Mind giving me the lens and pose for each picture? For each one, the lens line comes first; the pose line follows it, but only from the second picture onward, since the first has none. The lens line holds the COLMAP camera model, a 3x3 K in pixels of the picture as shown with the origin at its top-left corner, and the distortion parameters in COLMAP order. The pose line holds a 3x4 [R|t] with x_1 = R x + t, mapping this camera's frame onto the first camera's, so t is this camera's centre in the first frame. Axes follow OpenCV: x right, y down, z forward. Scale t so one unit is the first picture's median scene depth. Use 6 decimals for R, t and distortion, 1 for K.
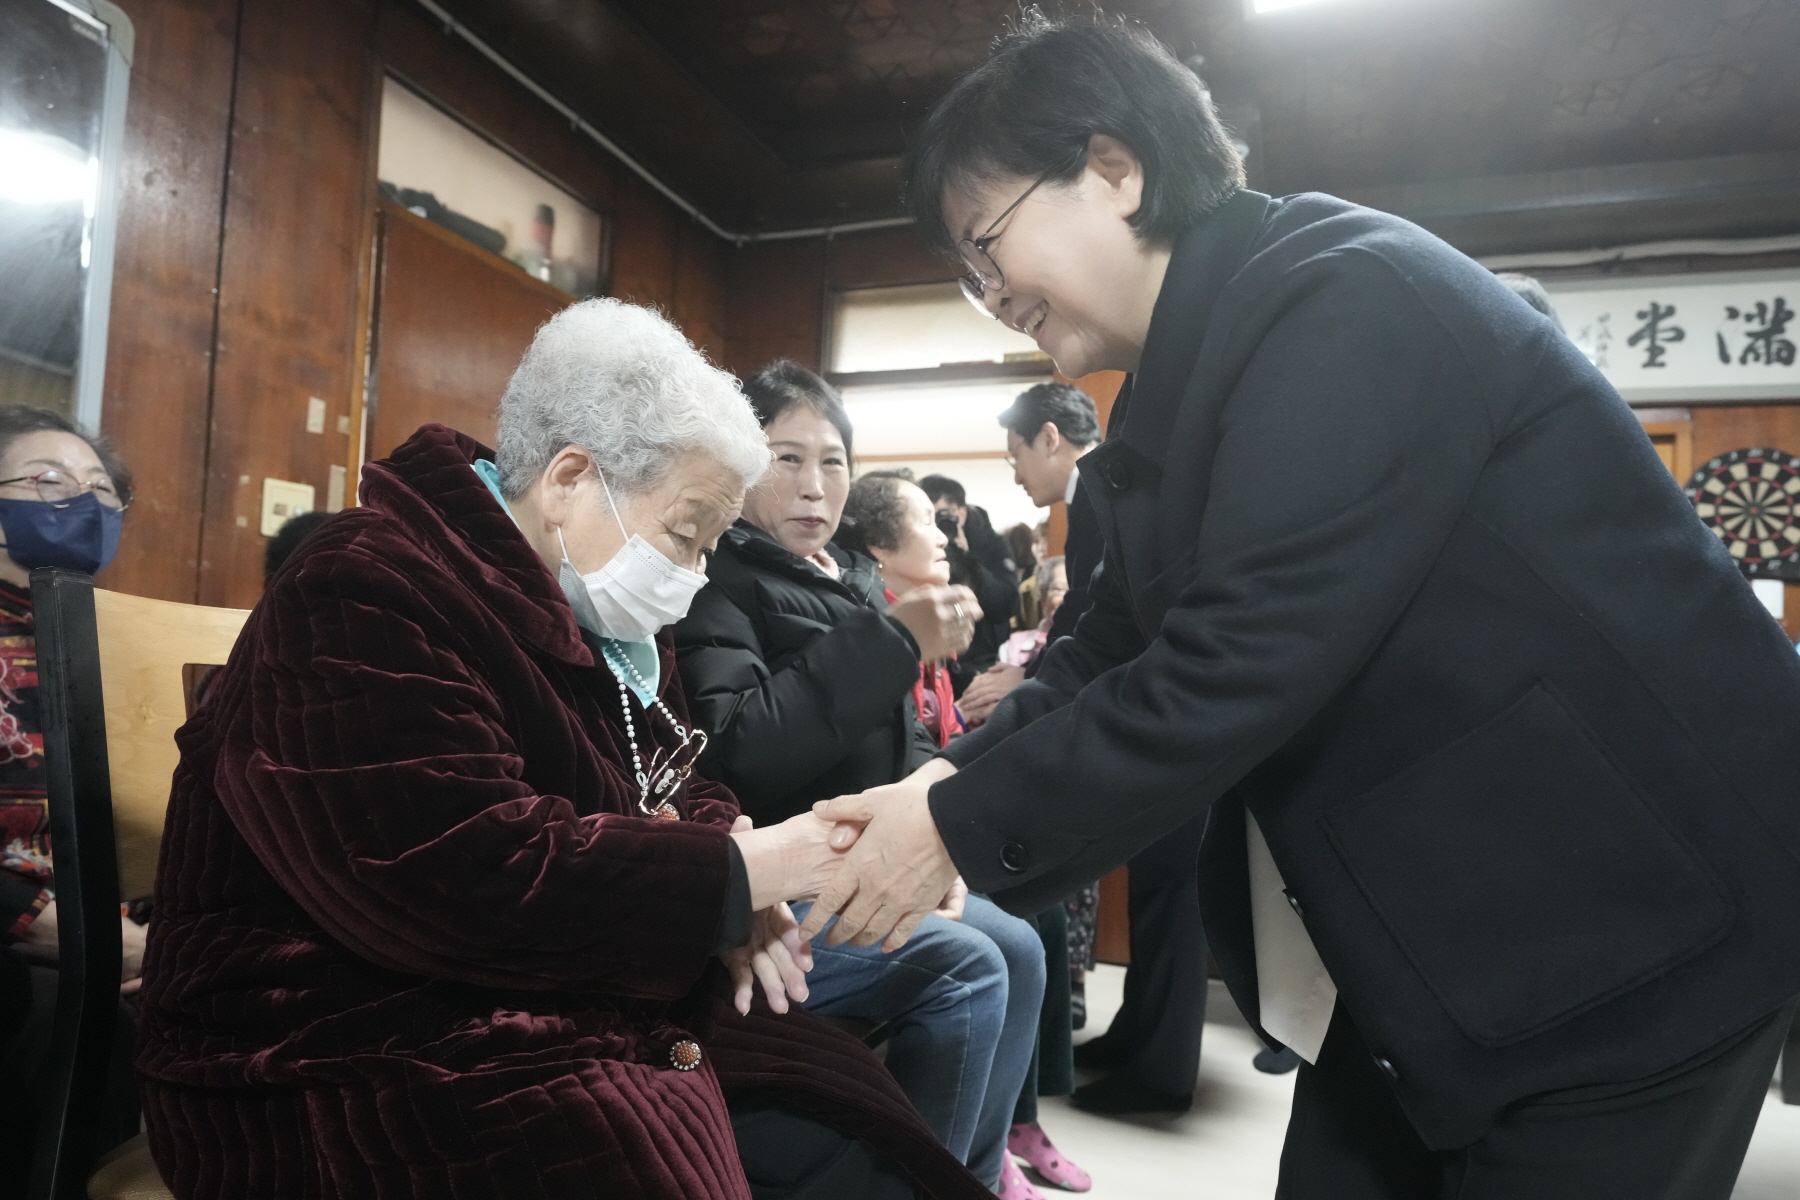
lens RADIAL K [[1026.6, 0, 913.3], [0, 1026.6, 617.7], [0, 0, 1]] dist [-0.001504, -0.000654]
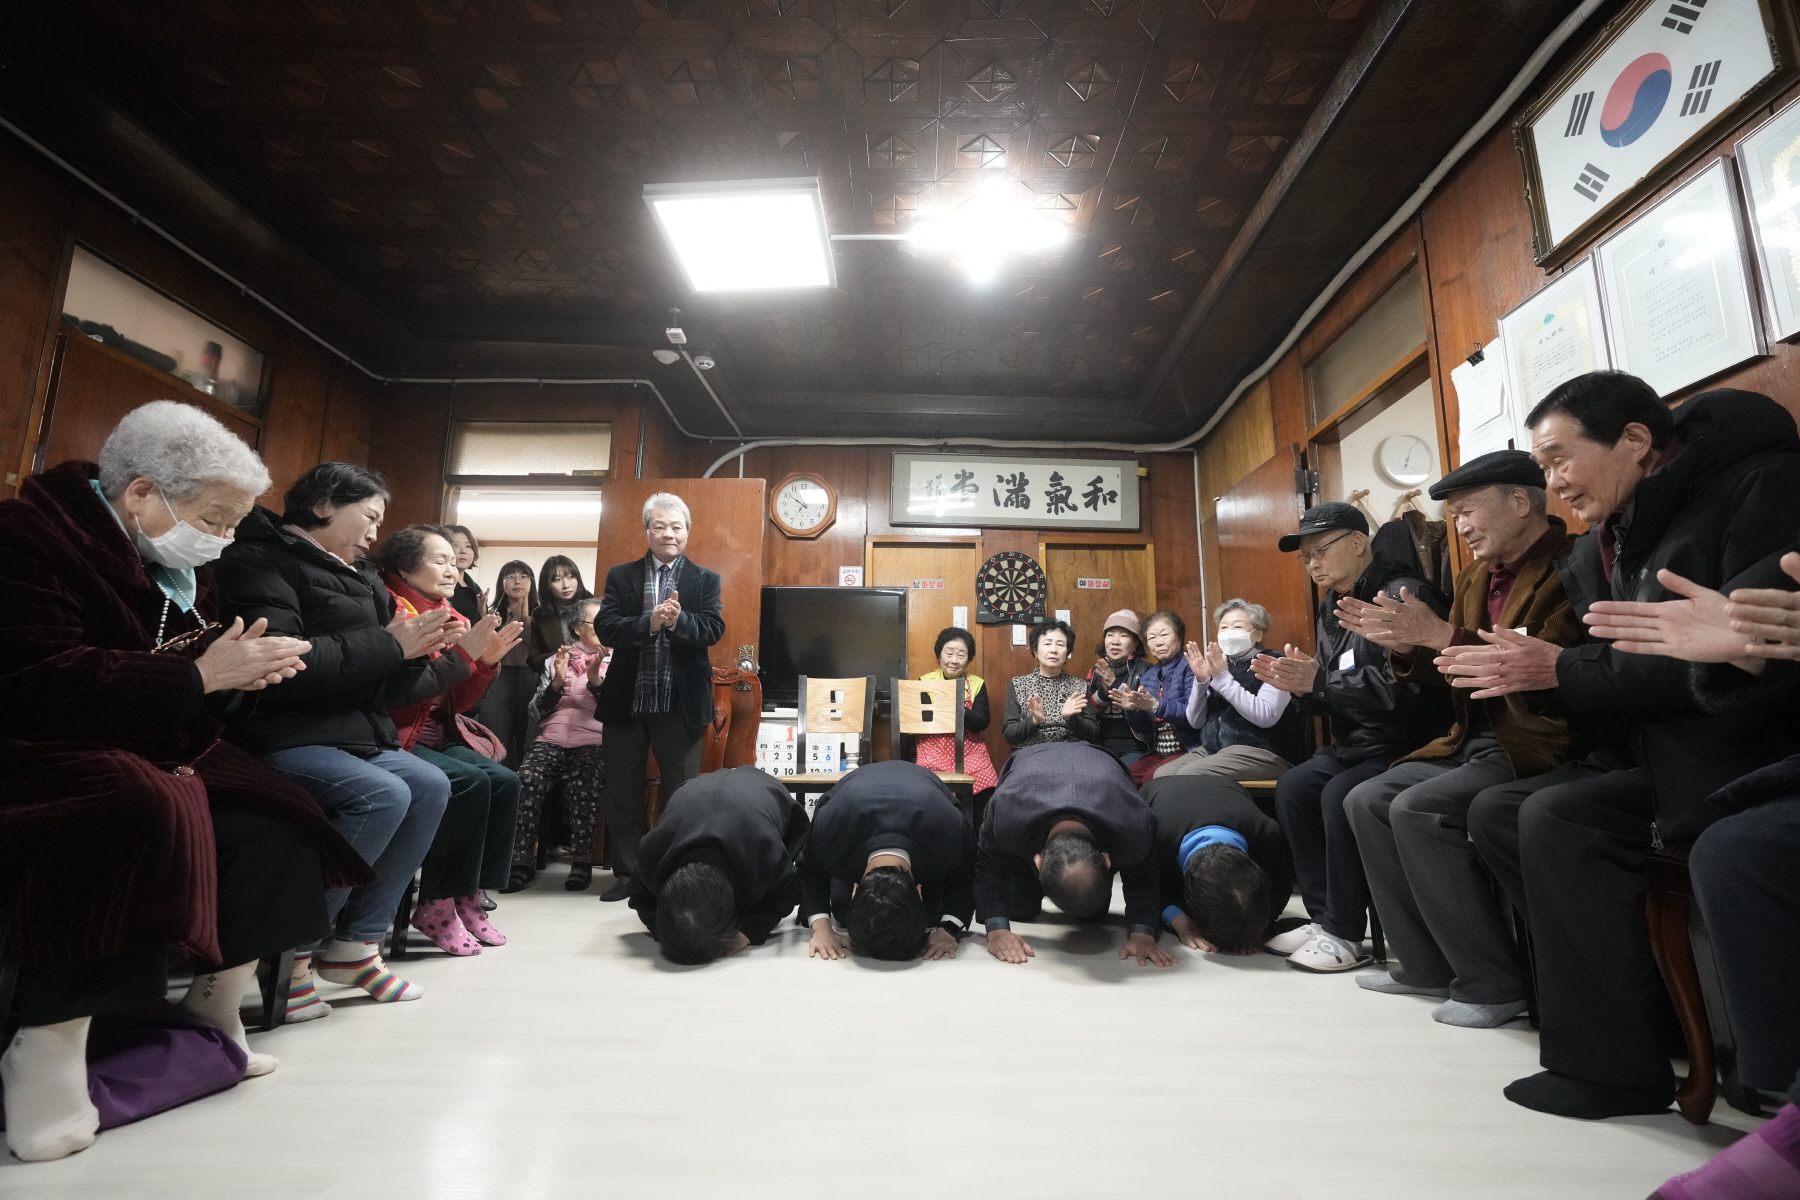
lens RADIAL K [[808.2, 0, 890.6], [0, 808.2, 604.3], [0, 0, 1]] dist [-0.003367, -0.000425]
pose [[0.948218, 0.023240, 0.316769, 0.165952], [0.011438, 0.994174, -0.107177, 0.078708], [-0.317415, 0.105250, 0.942428, -0.276482]]
